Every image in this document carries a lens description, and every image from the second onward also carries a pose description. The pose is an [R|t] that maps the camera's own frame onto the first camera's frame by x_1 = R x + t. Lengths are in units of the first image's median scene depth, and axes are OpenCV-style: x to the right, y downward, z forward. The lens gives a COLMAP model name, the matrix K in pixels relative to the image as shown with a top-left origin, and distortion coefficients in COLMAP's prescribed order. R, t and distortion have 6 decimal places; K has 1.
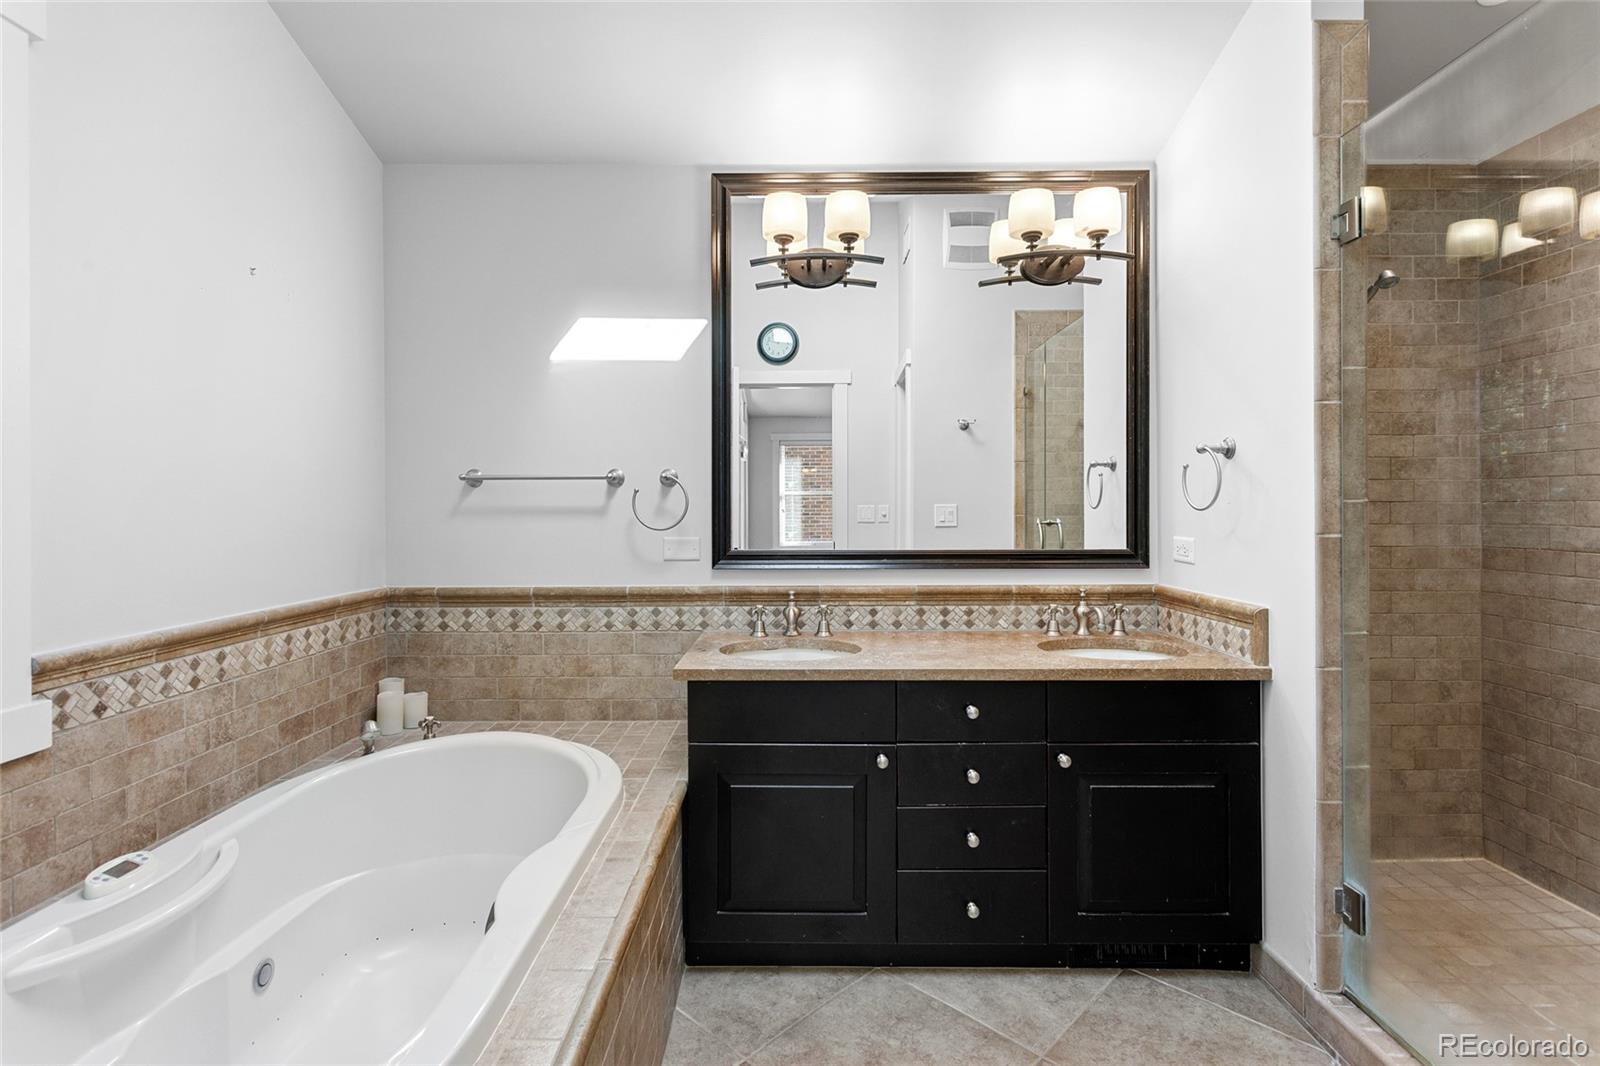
lens RADIAL K [[769.2, 0, 795.1], [0, 769.2, 492.3], [0, 0, 1]] dist [0.000044, 0.006448]
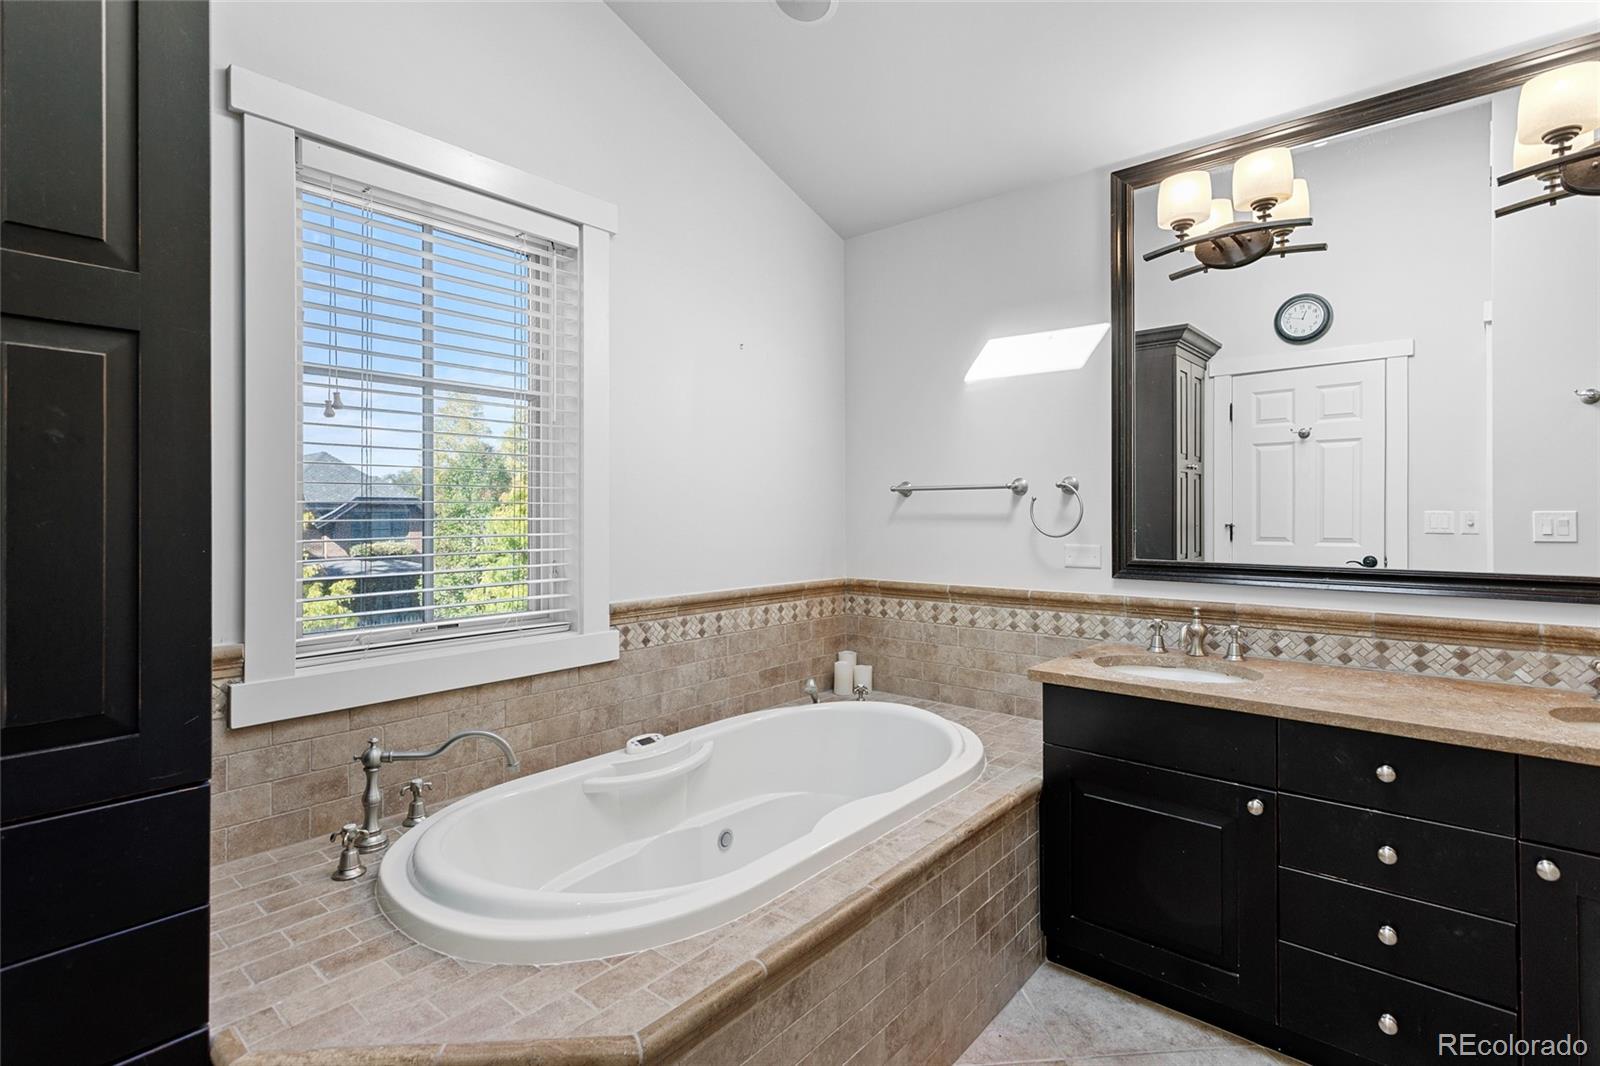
lens RADIAL K [[769.2, 0, 795.1], [0, 769.2, 492.3], [0, 0, 1]] dist [0.000044, 0.006448]
pose [[0.760489, -0.016279, -0.649147, 0.224580], [0.011371, 0.999866, -0.011753, -0.002067], [0.649251, 0.001557, 0.760573, -0.003612]]
